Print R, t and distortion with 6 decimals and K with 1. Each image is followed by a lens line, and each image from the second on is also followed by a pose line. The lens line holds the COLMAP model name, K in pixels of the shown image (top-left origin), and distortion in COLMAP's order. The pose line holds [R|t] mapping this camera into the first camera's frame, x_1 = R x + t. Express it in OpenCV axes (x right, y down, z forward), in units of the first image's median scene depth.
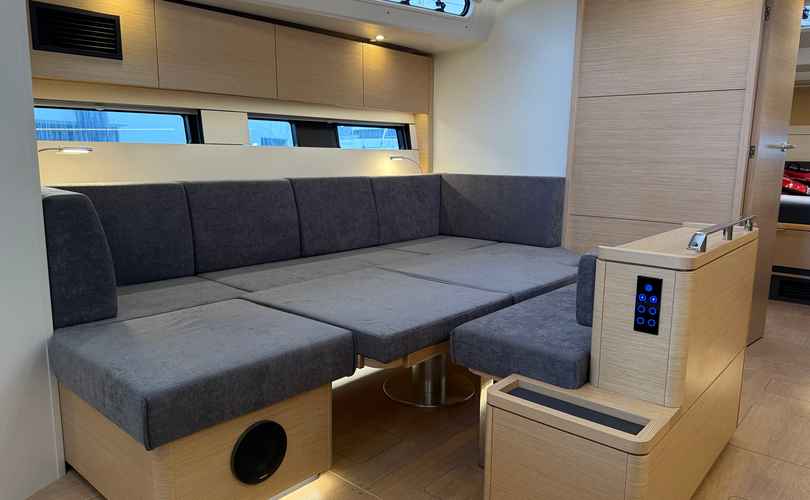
lens RADIAL K [[576.7, 0, 406.4], [0, 576.7, 244.6], [0, 0, 1]] dist [0.008409, 0.000629]
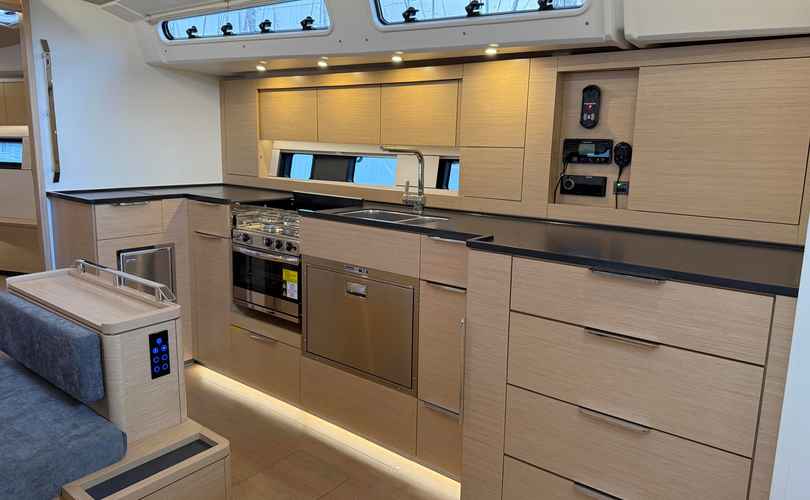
lens RADIAL K [[554.8, 0, 408.1], [0, 554.8, 243.1], [0, 0, 1]] dist [0.005648, -0.041143]
pose [[-0.054535, -0.200904, 0.978092, -0.417832], [0.136276, 0.968886, 0.206612, -0.173282], [-0.989169, 0.144558, -0.025460, 0.283208]]
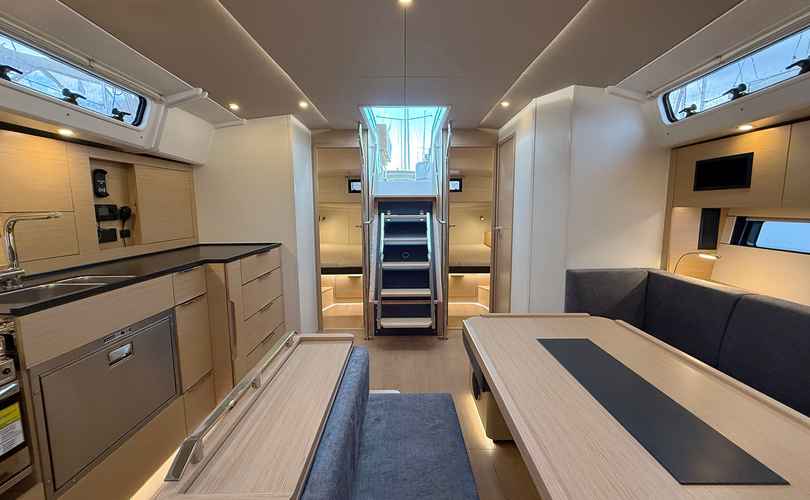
lens RADIAL K [[337.6, 0, 405.2], [0, 337.6, 244.7], [0, 0, 1]] dist [-0.000406, 0.000163]
pose [[-0.754968, 0.063339, -0.652695, 0.516217], [-0.108280, 0.969621, 0.219341, -0.280463], [0.646760, 0.236269, -0.725175, 1.074508]]
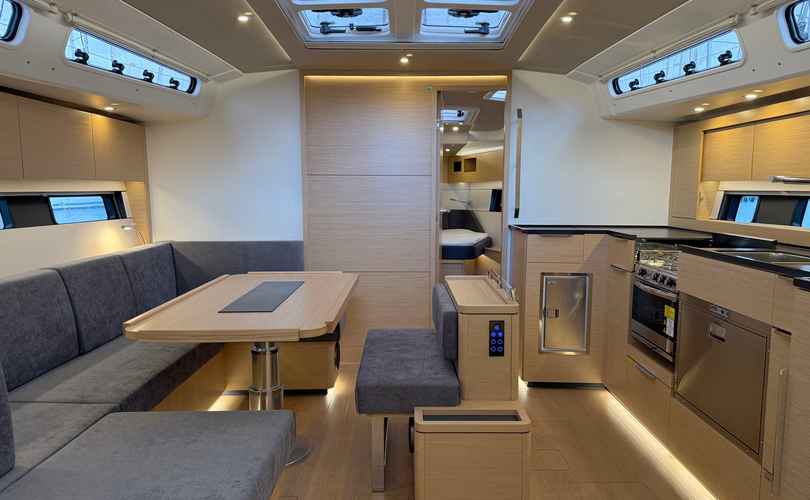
lens RADIAL K [[576.7, 0, 406.4], [0, 576.7, 244.6], [0, 0, 1]] dist [0.008409, 0.000629]
pose [[0.753681, -0.080450, 0.652299, -0.461344], [0.117081, 0.993040, -0.012803, -0.094502], [-0.646729, 0.086021, 0.757854, -0.035669]]
